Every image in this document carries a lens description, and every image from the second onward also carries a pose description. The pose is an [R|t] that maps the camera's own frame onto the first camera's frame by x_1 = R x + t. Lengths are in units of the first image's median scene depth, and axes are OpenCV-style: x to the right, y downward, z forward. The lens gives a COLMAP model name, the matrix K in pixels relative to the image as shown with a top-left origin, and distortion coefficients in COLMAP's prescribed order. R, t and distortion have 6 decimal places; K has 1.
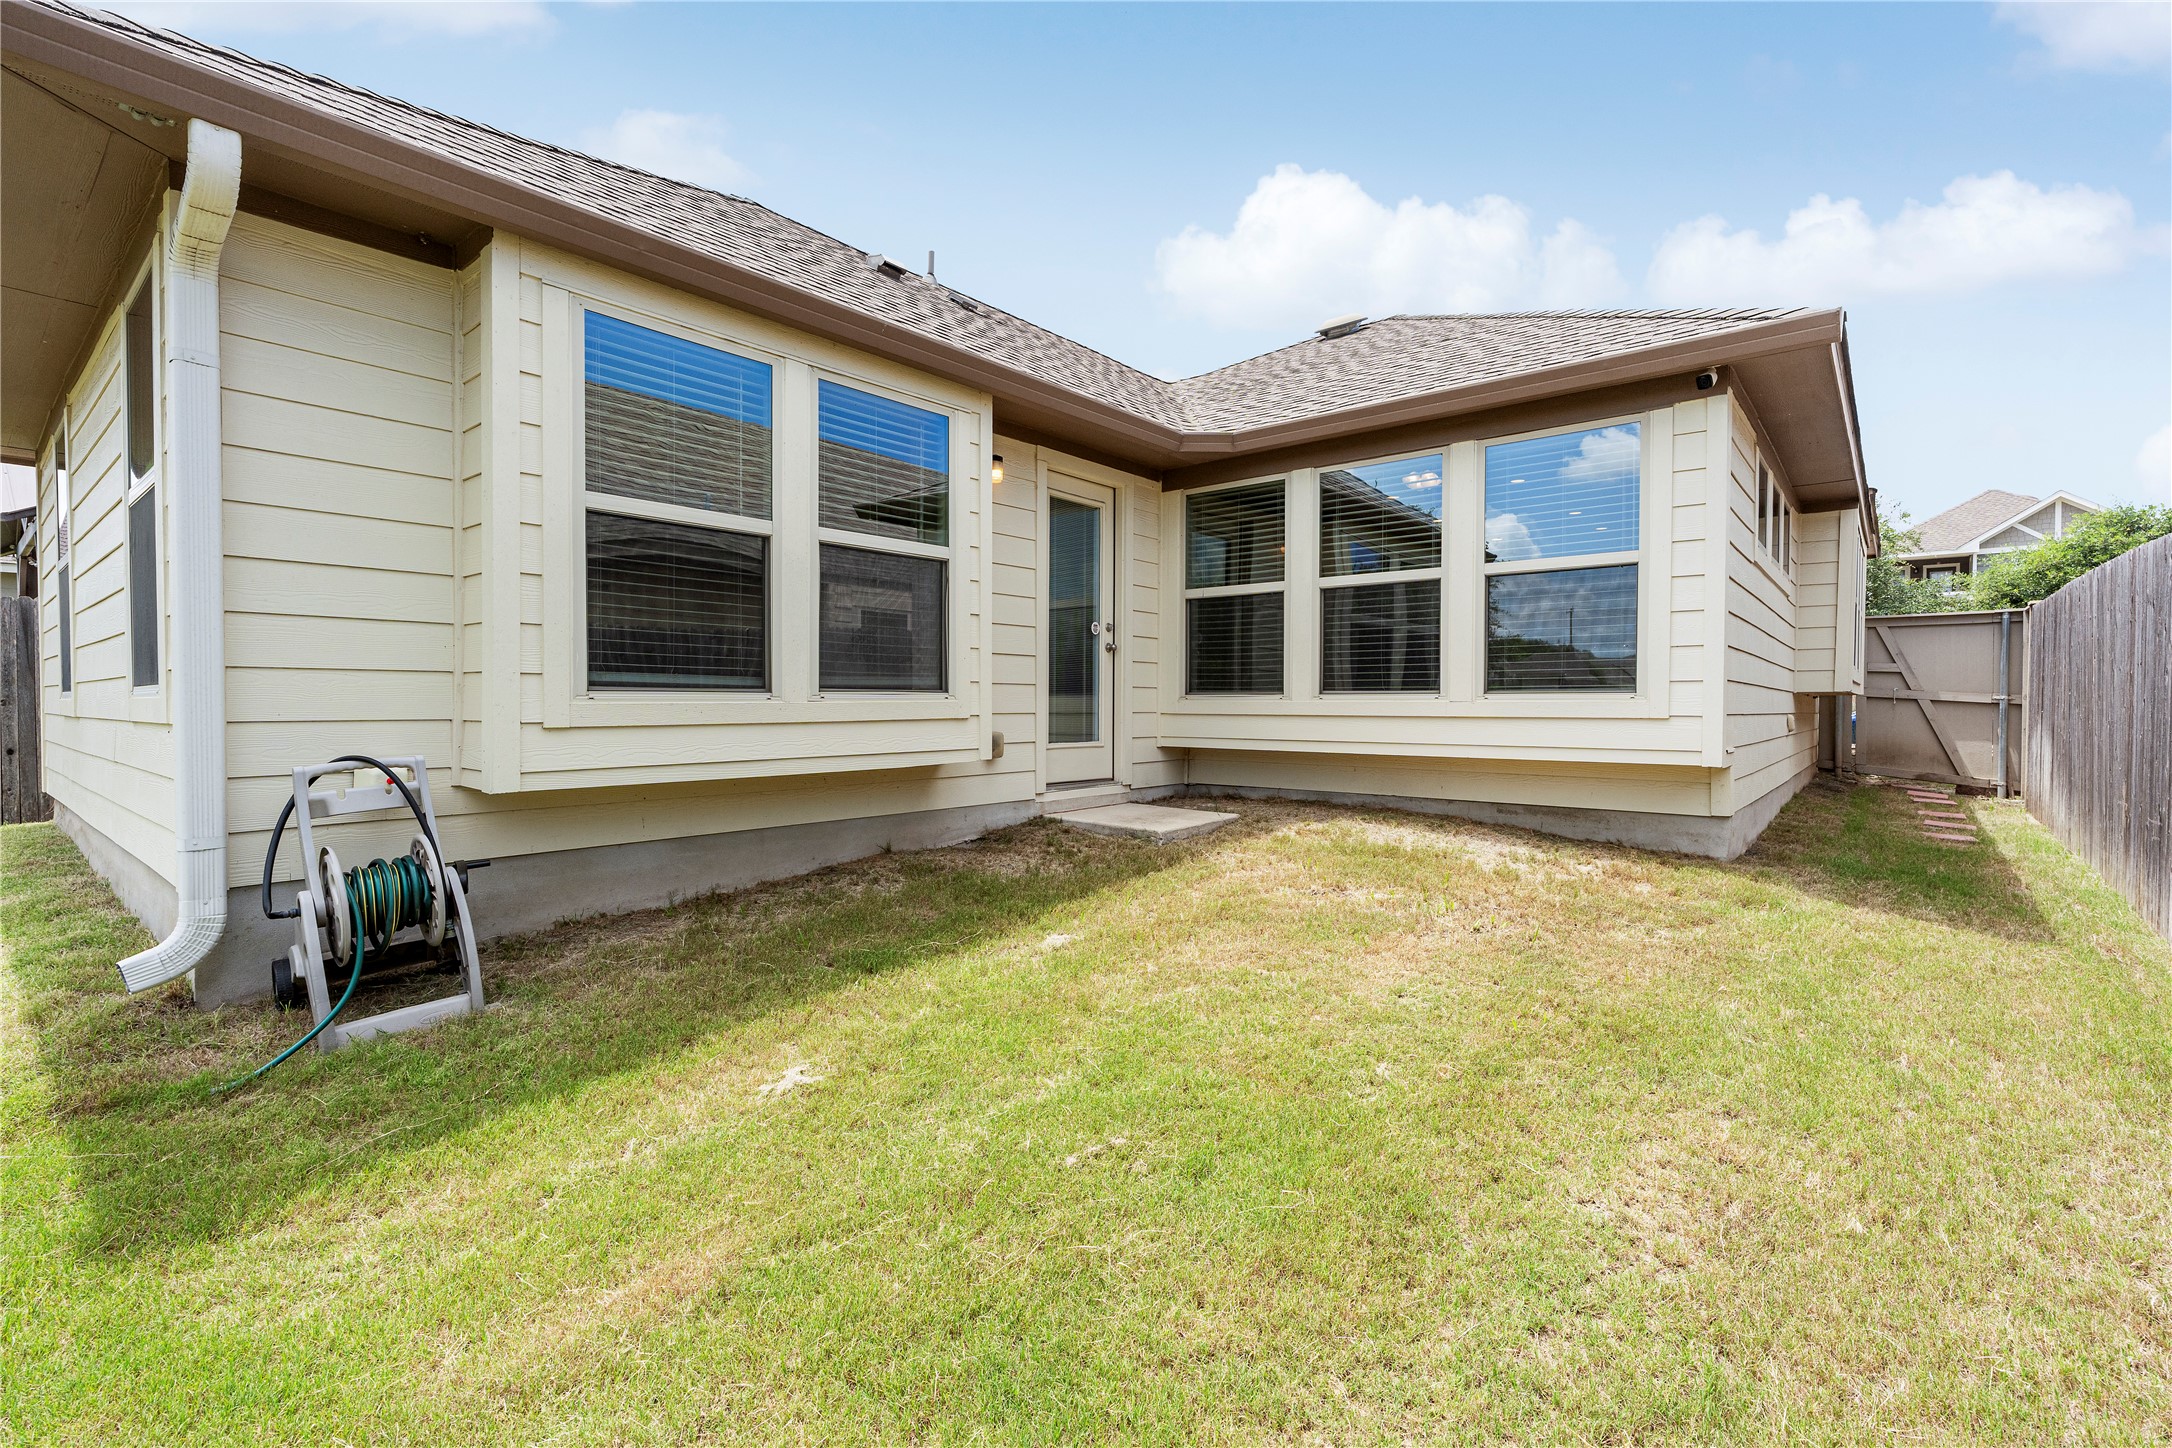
lens RADIAL K [[984.5, 0, 1073.5], [0, 984.5, 723.1], [0, 0, 1]] dist [-0.007093, 0.002295]
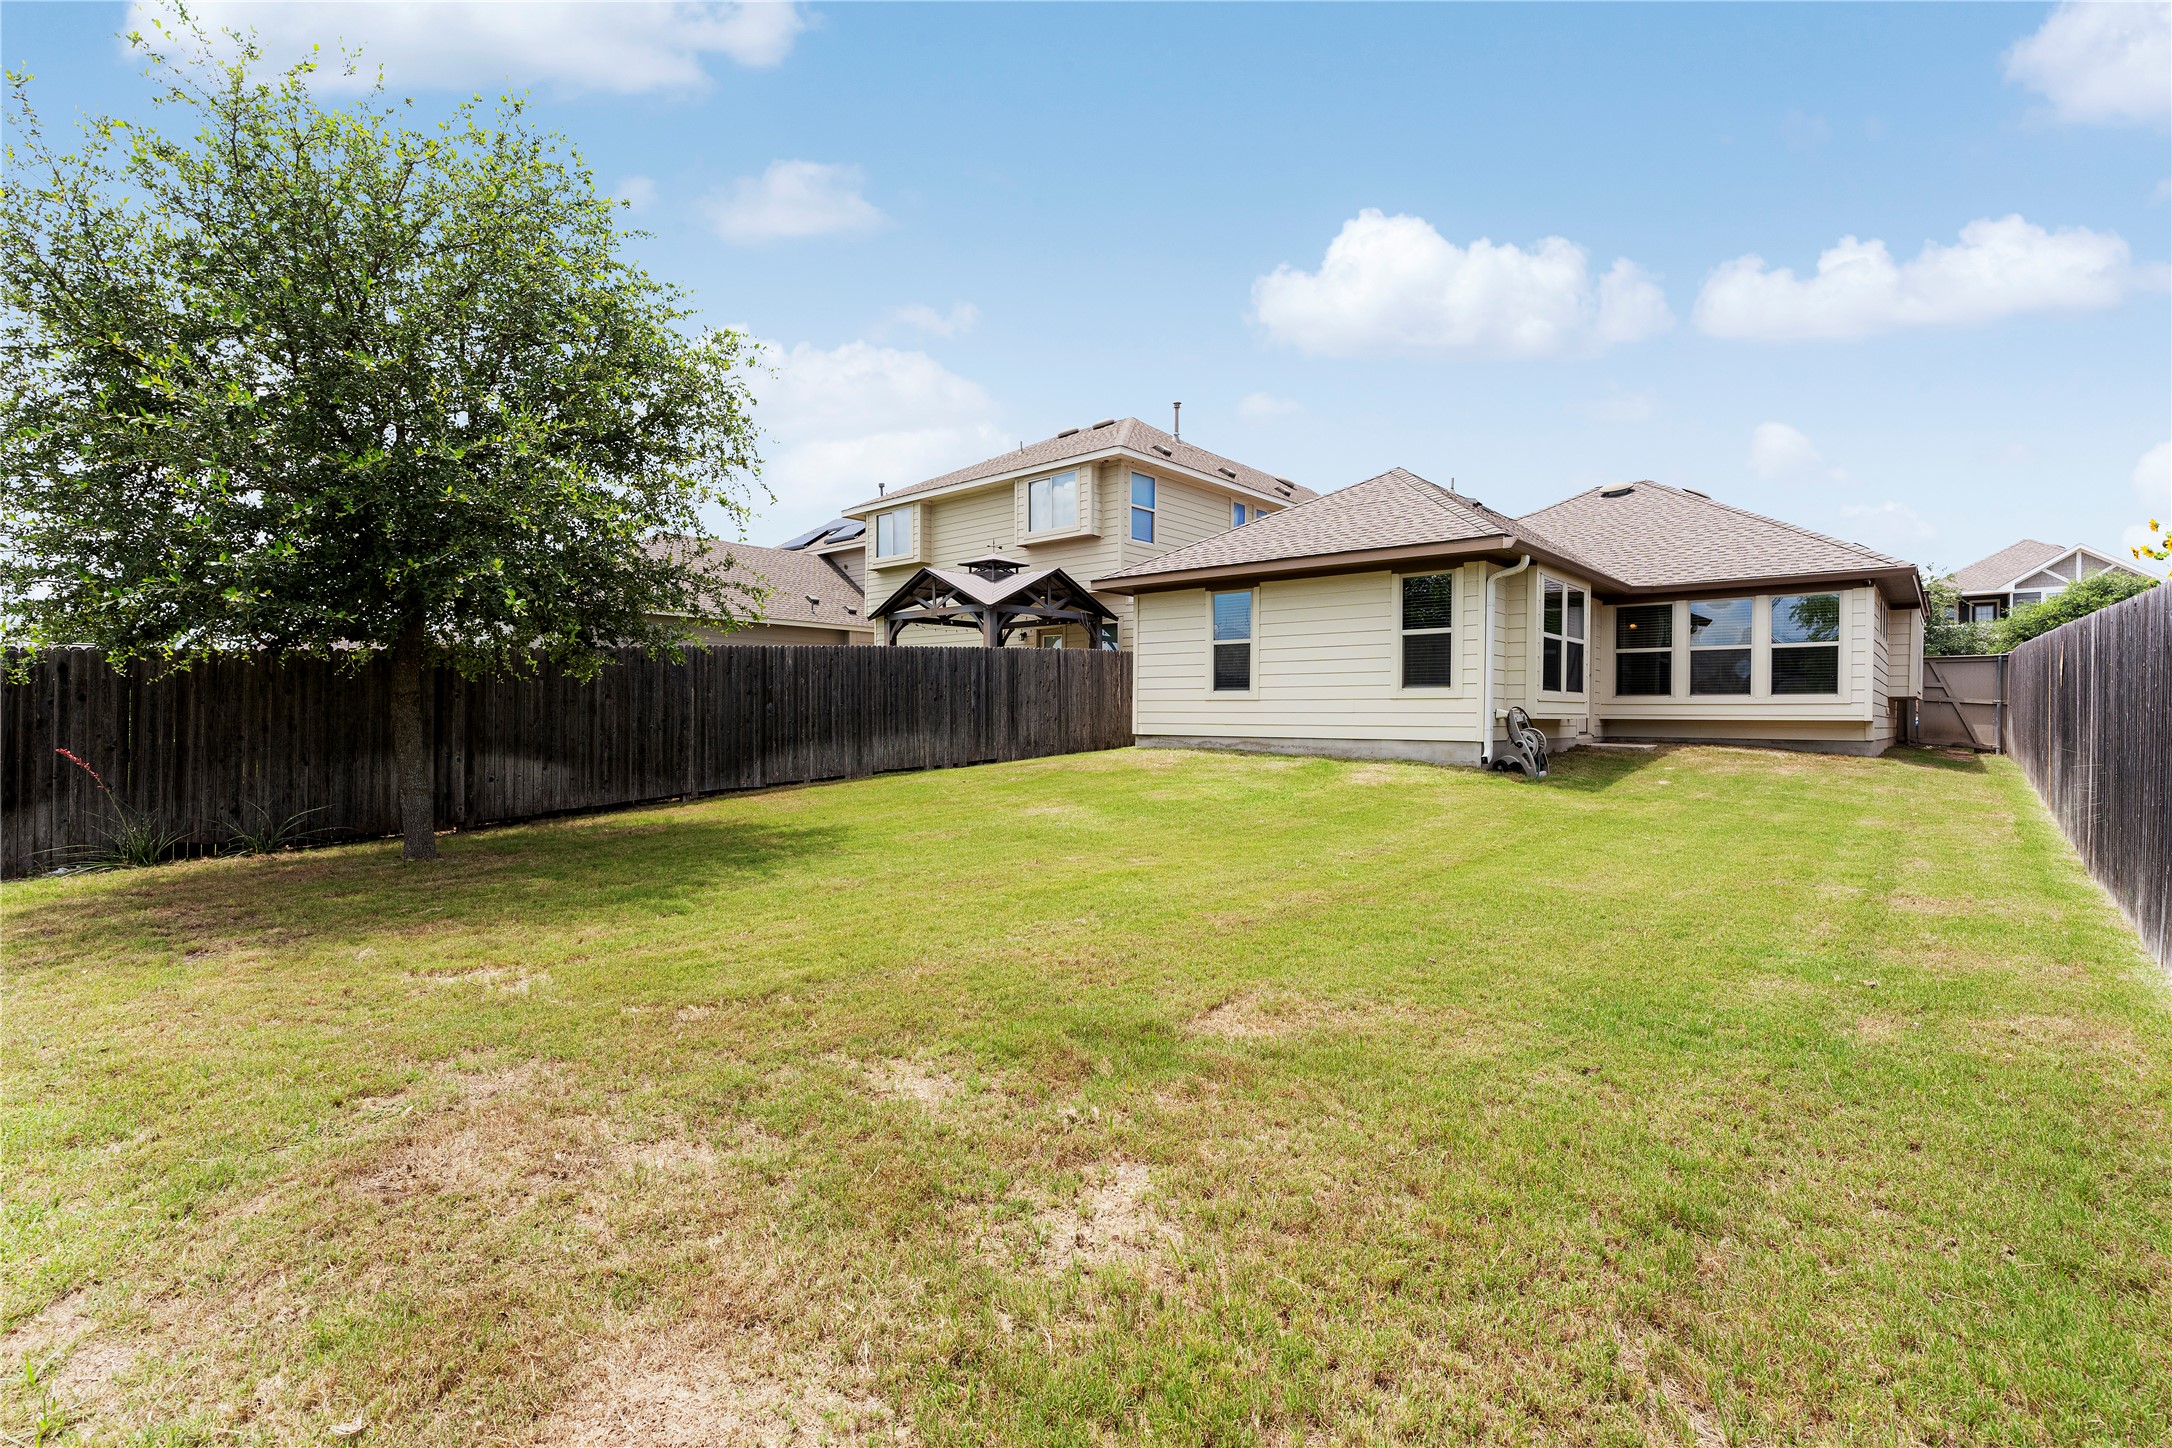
lens RADIAL K [[984.5, 0, 1107.9], [0, 984.5, 716.6], [0, 0, 1]] dist [-0.007093, 0.002295]
pose [[0.999957, -0.000924, 0.009234, -0.087103], [0.000933, 0.999999, -0.000958, 0.001842], [-0.009233, 0.000966, 0.999957, -0.100197]]
